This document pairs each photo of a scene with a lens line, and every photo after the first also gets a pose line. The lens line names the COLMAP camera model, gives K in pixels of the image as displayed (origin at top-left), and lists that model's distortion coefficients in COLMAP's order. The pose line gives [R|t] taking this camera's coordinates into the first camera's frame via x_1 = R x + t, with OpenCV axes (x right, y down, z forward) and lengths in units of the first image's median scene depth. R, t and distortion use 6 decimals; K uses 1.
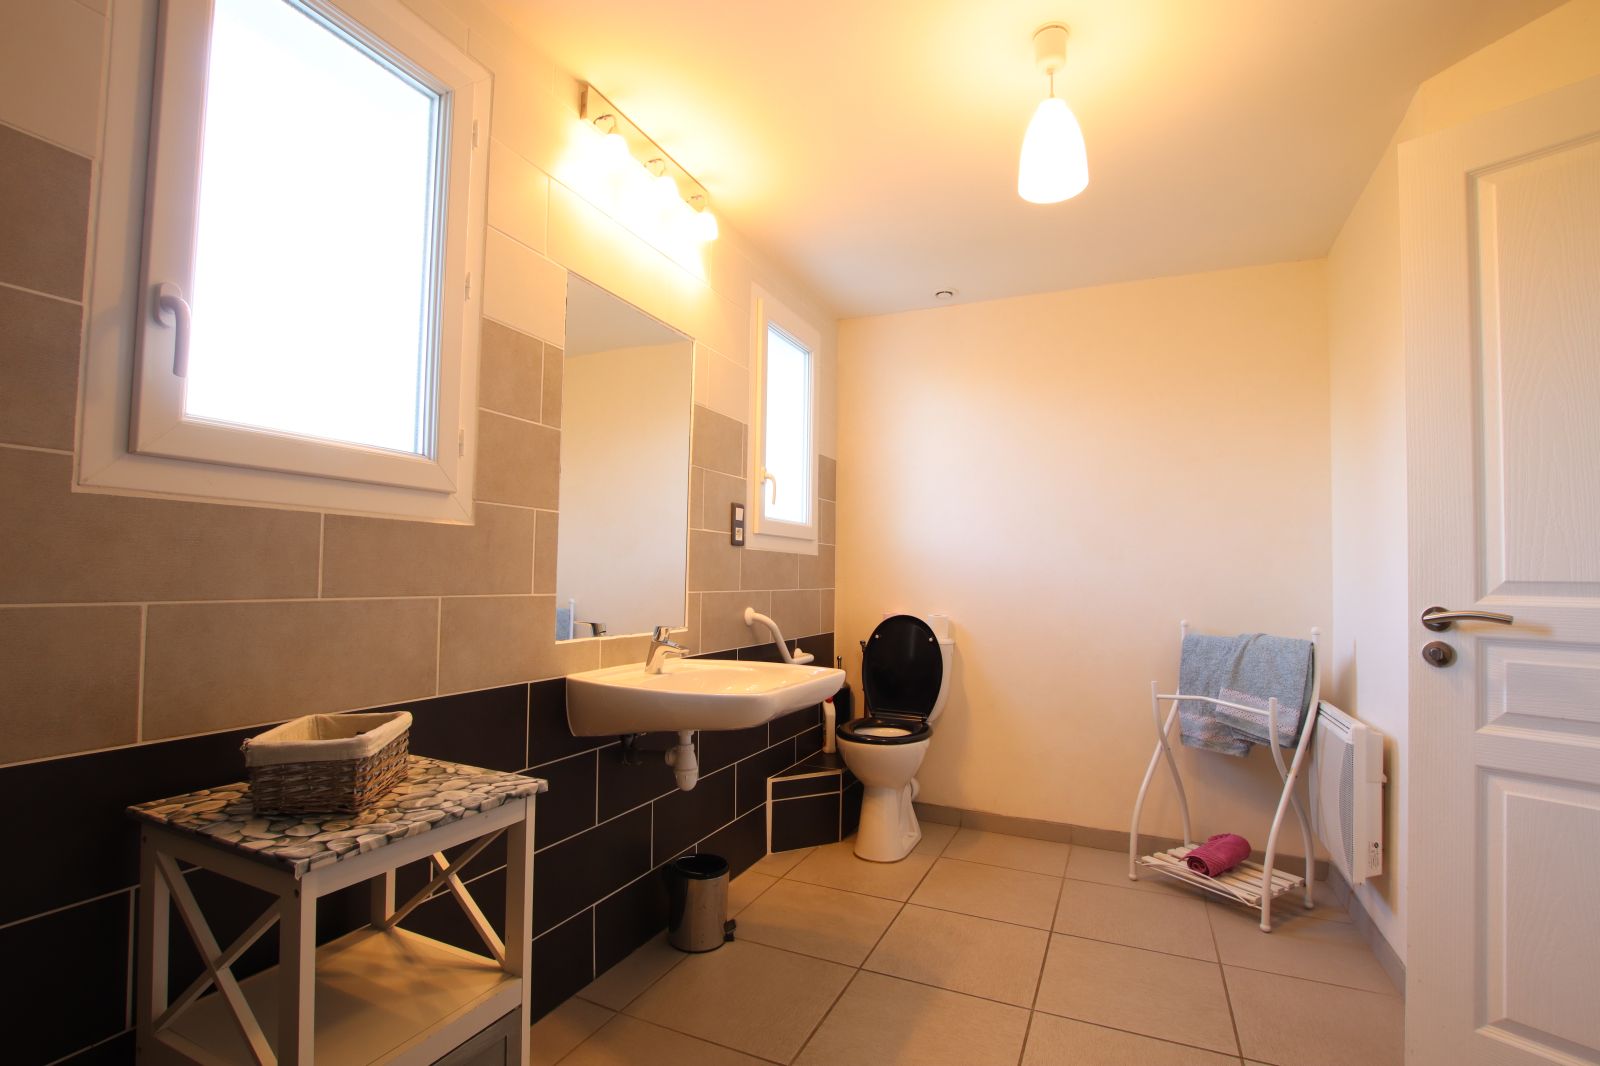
lens RADIAL K [[739.7, 0, 796.6], [0, 739.7, 544.6], [0, 0, 1]] dist [-0.033175, 0.004580]
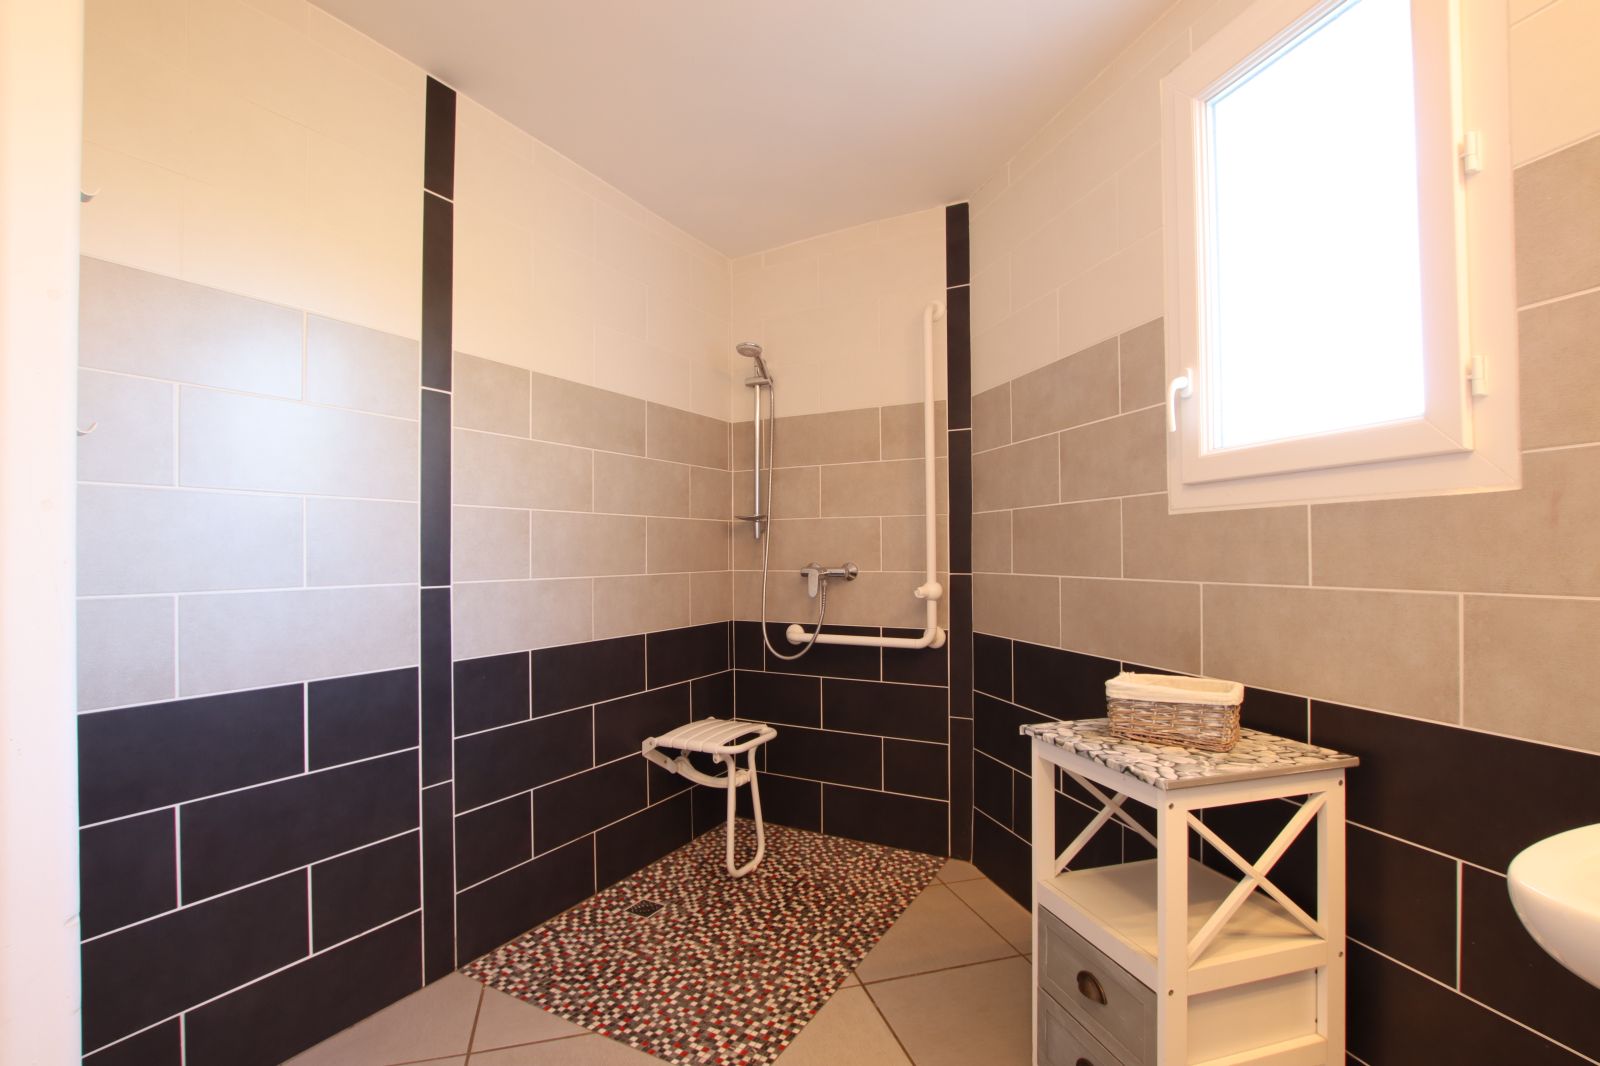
lens RADIAL K [[739.7, 0, 796.6], [0, 739.7, 544.6], [0, 0, 1]] dist [-0.033175, 0.004580]
pose [[-0.763576, -0.022841, -0.645314, 0.499681], [0.018476, 0.998192, -0.057194, 0.051461], [0.645453, -0.055595, -0.761774, 1.129903]]
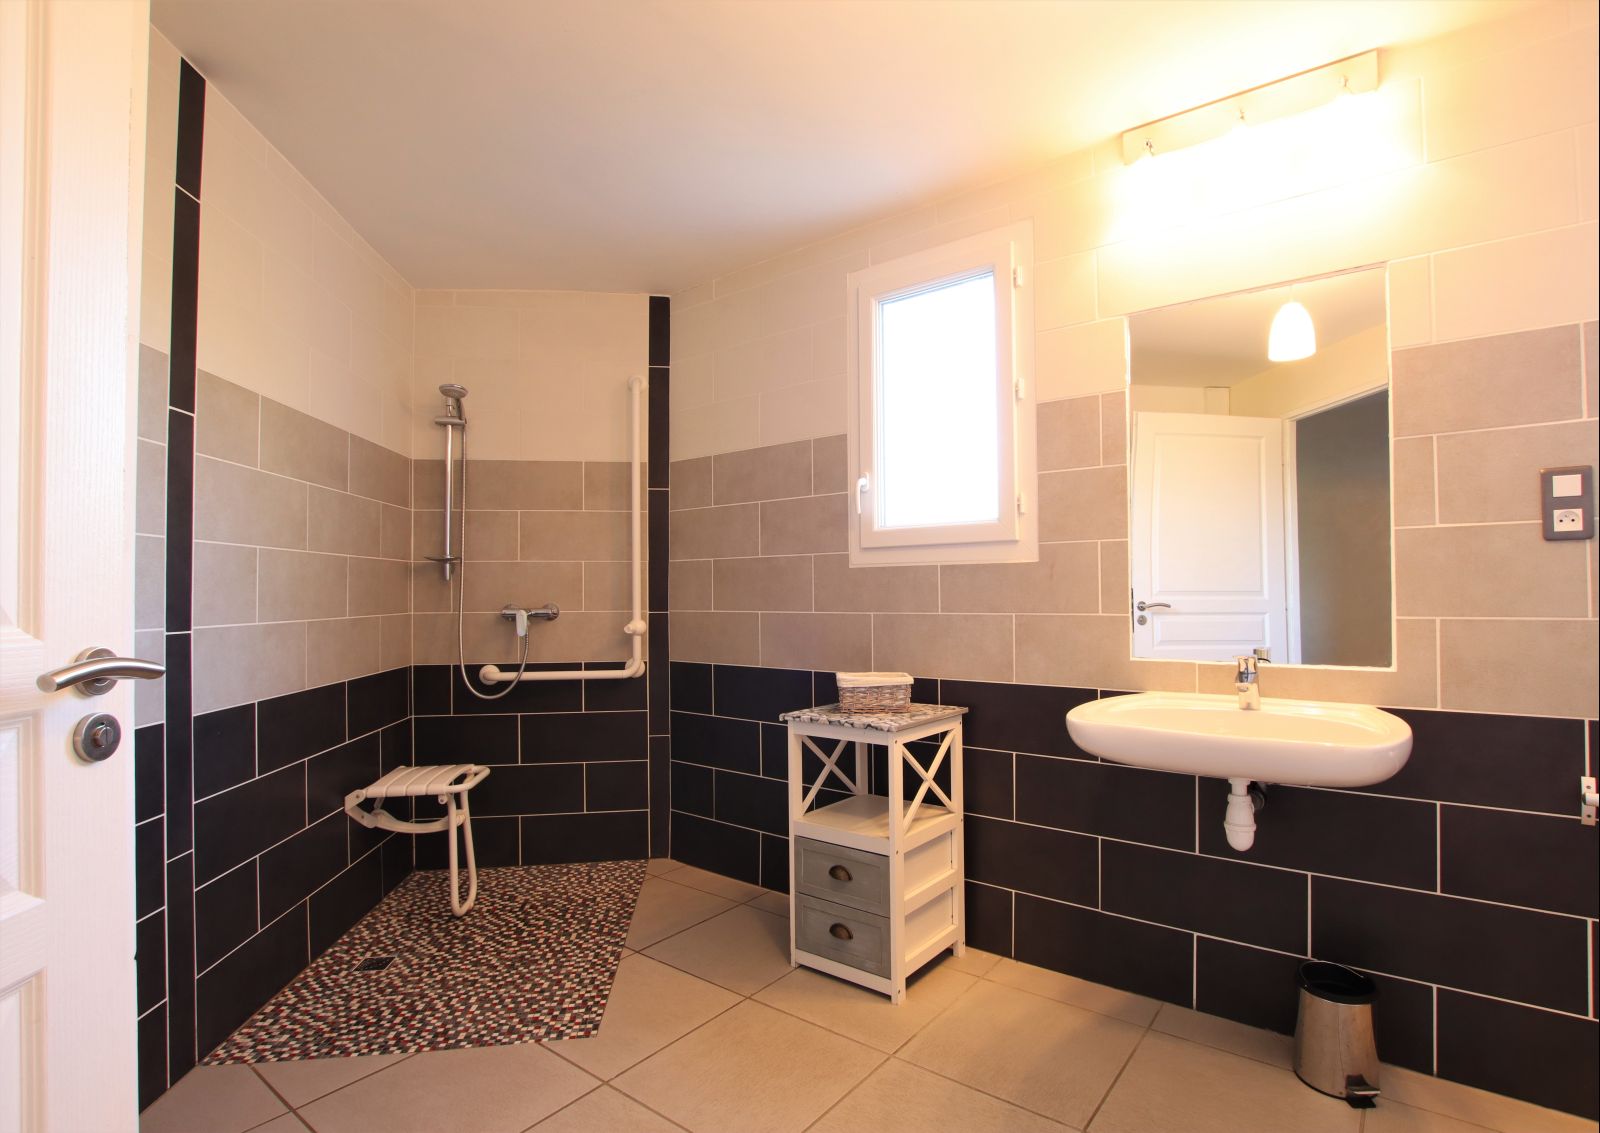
lens RADIAL K [[798.2, 0, 836.4], [0, 798.2, 573.5], [0, 0, 1]] dist [-0.025424, 0.000579]
pose [[-0.213104, -0.041669, -0.976141, 1.117412], [0.045177, 0.997601, -0.052448, 0.058653], [0.975984, -0.055276, -0.210710, 0.998823]]
